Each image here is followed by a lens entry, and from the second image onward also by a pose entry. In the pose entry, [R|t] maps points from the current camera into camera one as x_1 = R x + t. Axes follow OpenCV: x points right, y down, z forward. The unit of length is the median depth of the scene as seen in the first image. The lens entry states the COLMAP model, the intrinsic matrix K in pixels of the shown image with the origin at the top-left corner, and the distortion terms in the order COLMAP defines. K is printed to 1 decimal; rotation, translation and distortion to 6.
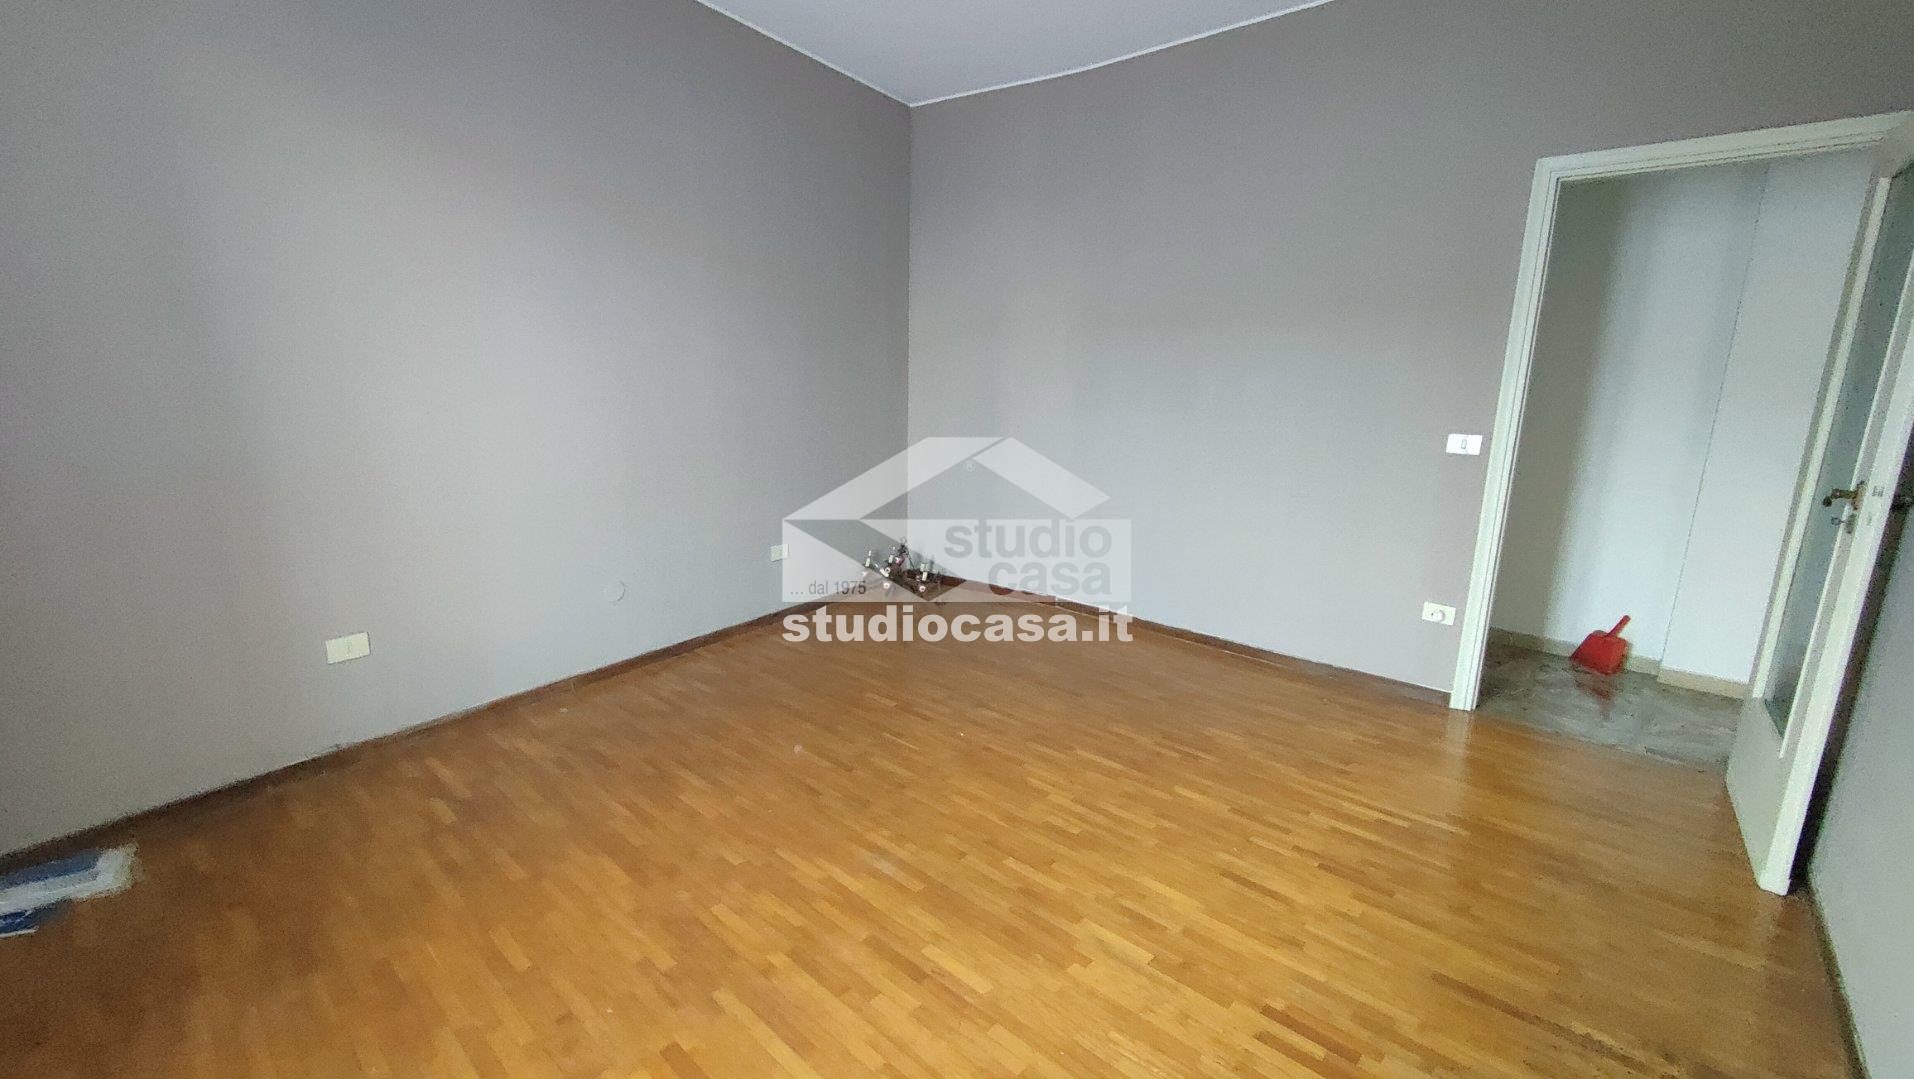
lens RADIAL K [[792.2, 0, 952.1], [0, 792.2, 537.2], [0, 0, 1]] dist [0.000103, -0.000580]
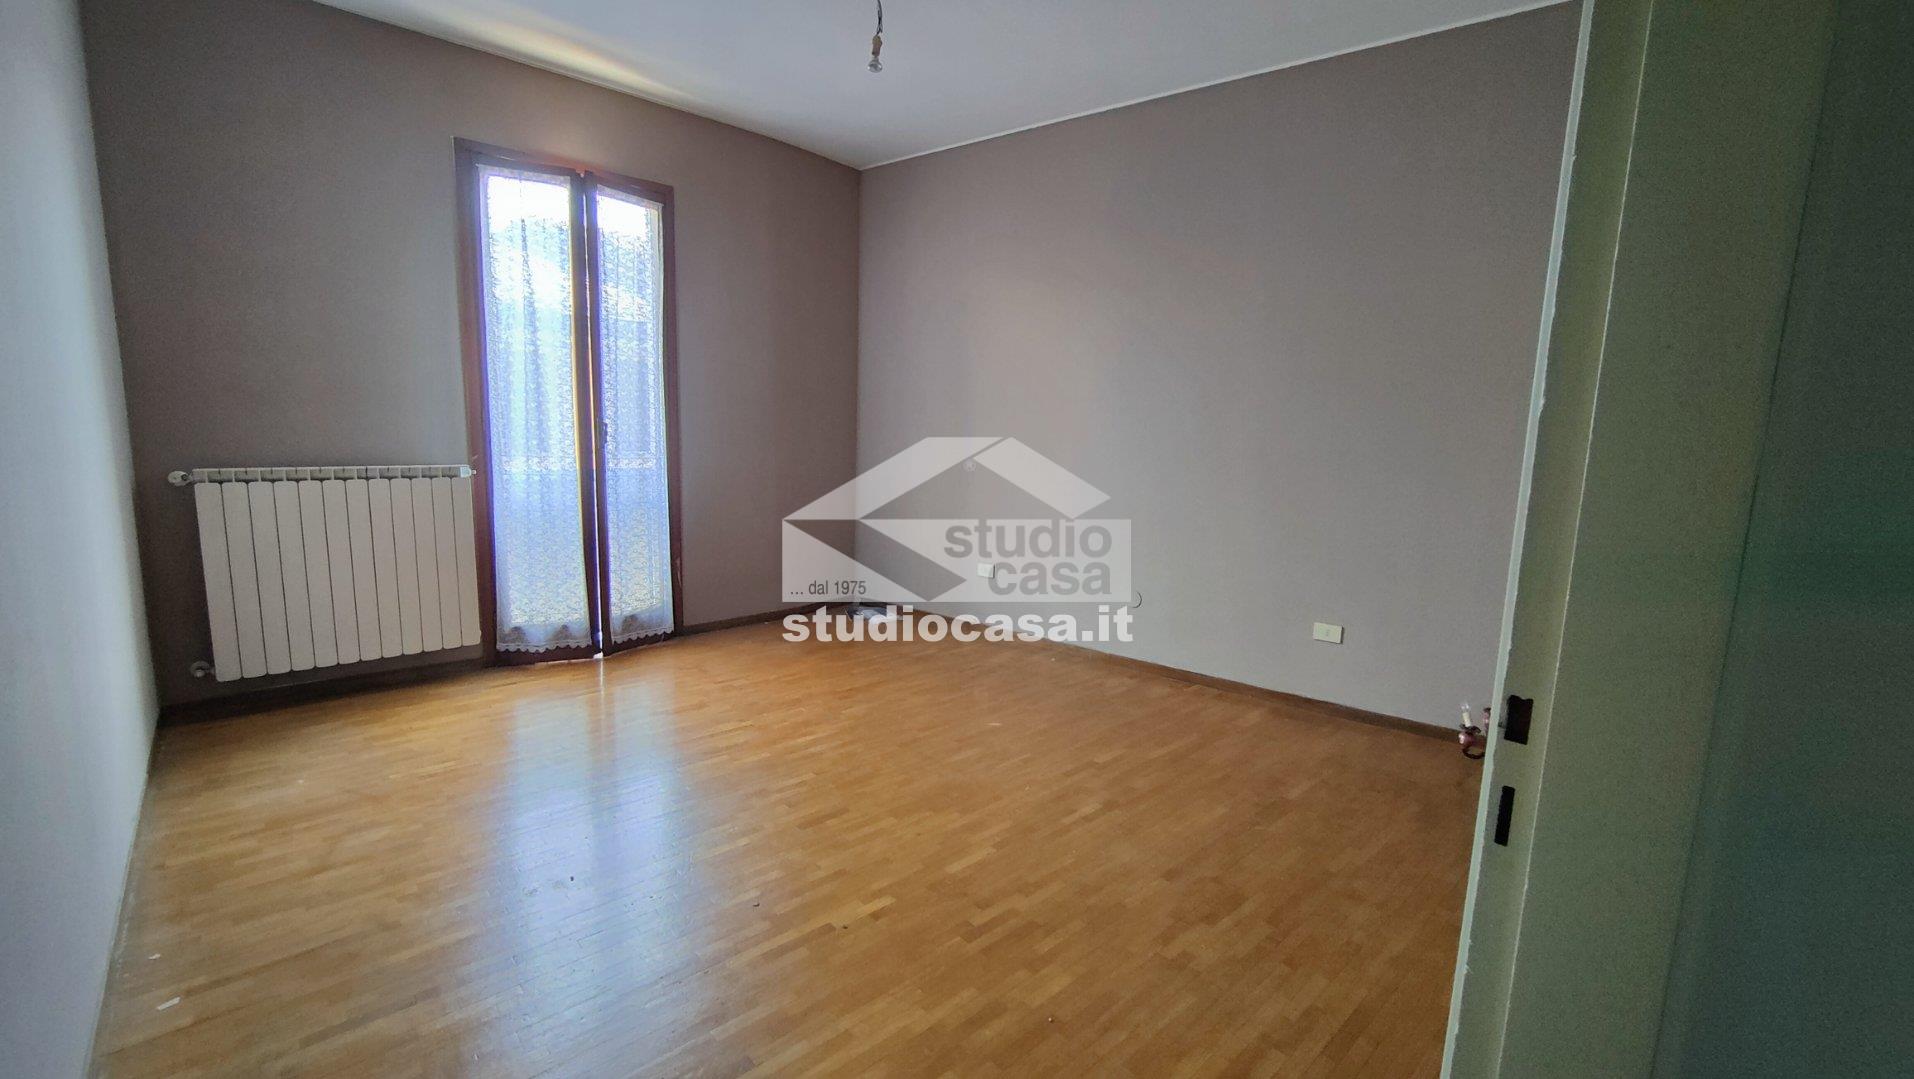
lens RADIAL K [[792.2, 0, 952.1], [0, 792.2, 537.2], [0, 0, 1]] dist [0.000103, -0.000580]
pose [[-0.101082, 0.113703, -0.988359, 0.974140], [-0.230010, 0.963862, 0.134409, -0.146329], [0.967925, 0.240918, -0.071277, 0.982579]]
